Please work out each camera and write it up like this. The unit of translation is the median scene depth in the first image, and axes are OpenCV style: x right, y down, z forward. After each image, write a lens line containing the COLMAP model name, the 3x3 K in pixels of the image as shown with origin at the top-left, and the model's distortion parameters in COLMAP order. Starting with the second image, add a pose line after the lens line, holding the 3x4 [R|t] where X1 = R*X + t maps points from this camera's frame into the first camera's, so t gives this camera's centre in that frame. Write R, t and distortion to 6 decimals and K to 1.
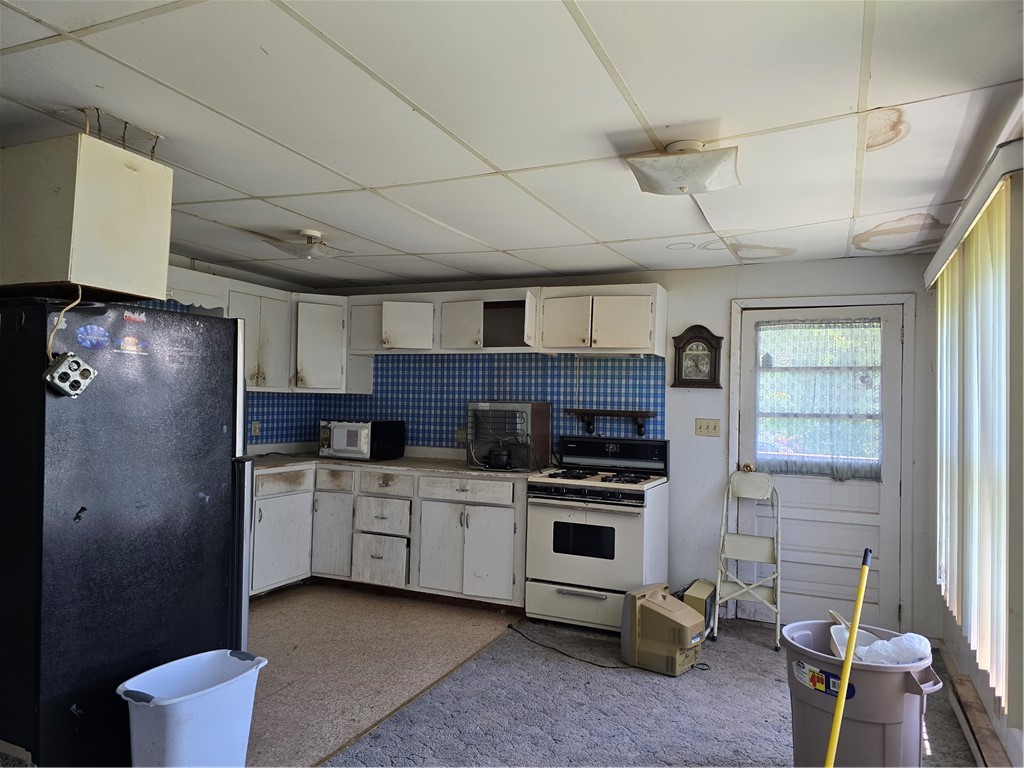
lens RADIAL K [[689.3, 0, 514.9], [0, 689.3, 385.6], [0, 0, 1]] dist [0.041203, 0.000811]
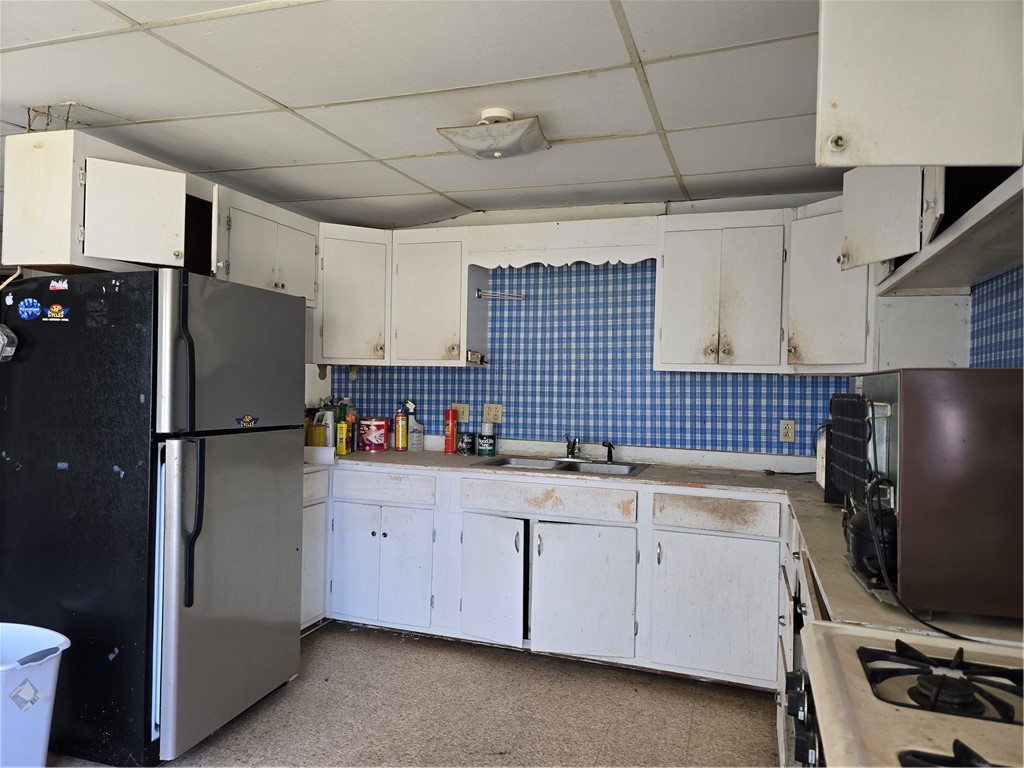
lens RADIAL K [[689.3, 0, 514.5], [0, 689.3, 382.3], [0, 0, 1]] dist [0.041203, 0.000811]
pose [[0.112211, -0.025488, -0.993357, 0.273951], [0.001091, 0.999674, -0.025527, 0.035486], [0.993684, 0.001781, 0.112203, 0.742466]]
